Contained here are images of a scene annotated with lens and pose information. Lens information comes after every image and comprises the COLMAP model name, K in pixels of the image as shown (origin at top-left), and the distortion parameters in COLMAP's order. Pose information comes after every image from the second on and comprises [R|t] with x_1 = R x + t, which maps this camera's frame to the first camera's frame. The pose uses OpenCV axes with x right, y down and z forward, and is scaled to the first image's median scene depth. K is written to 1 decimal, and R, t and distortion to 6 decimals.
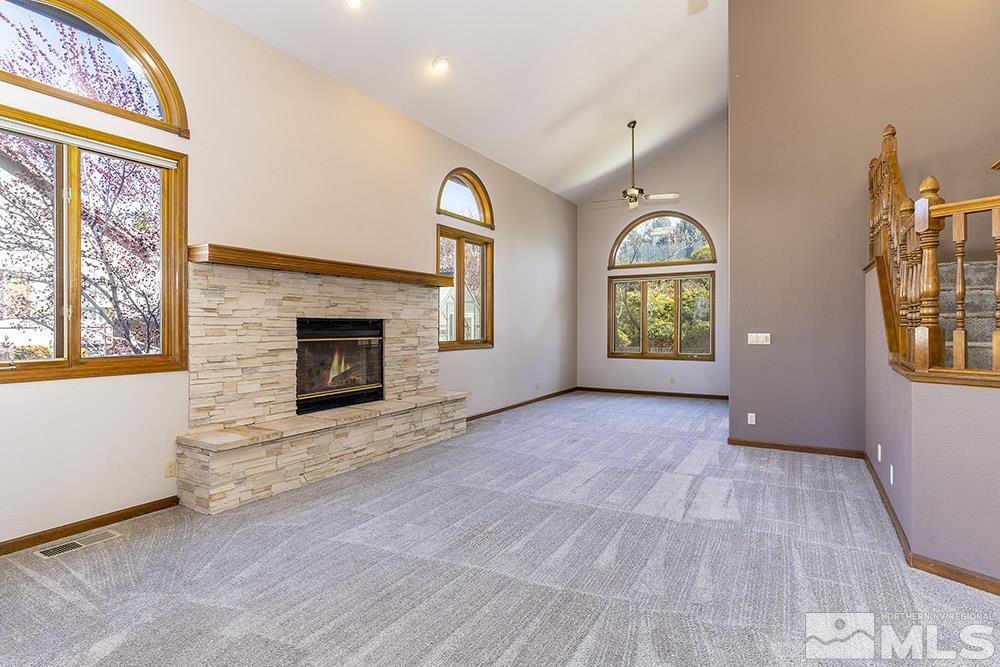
lens RADIAL K [[511.1, 0, 501.7], [0, 511.1, 323.3], [0, 0, 1]] dist [-0.000891, -0.000216]
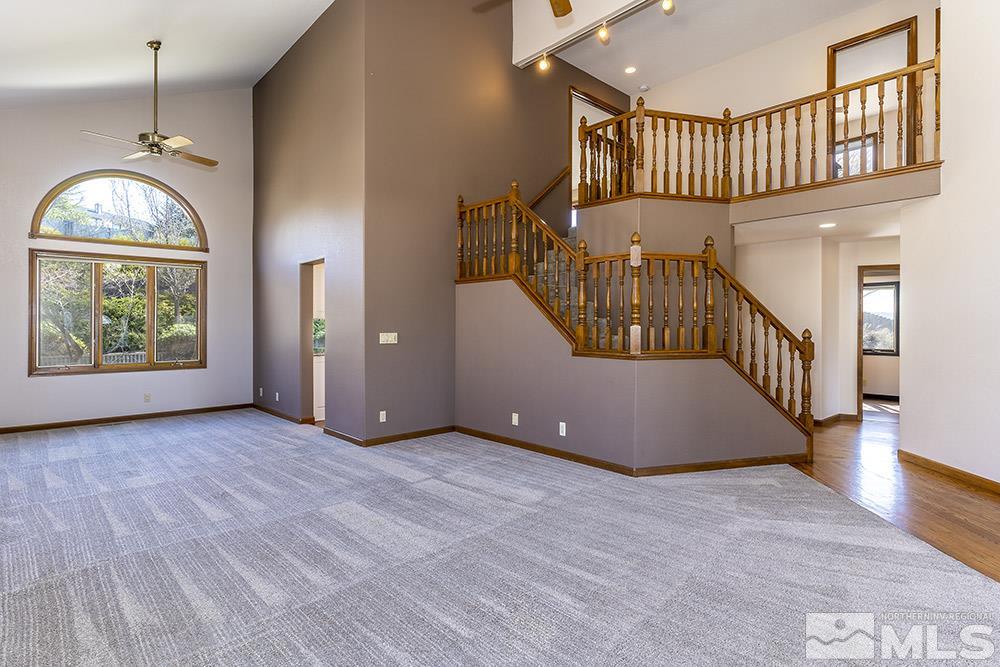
lens RADIAL K [[511.1, 0, 501.7], [0, 511.1, 323.3], [0, 0, 1]] dist [-0.000891, -0.000216]
pose [[0.285748, 0.006829, 0.958281, -0.519697], [-0.004401, 0.999973, -0.005814, 0.005968], [-0.958295, -0.002556, 0.285770, 0.585760]]
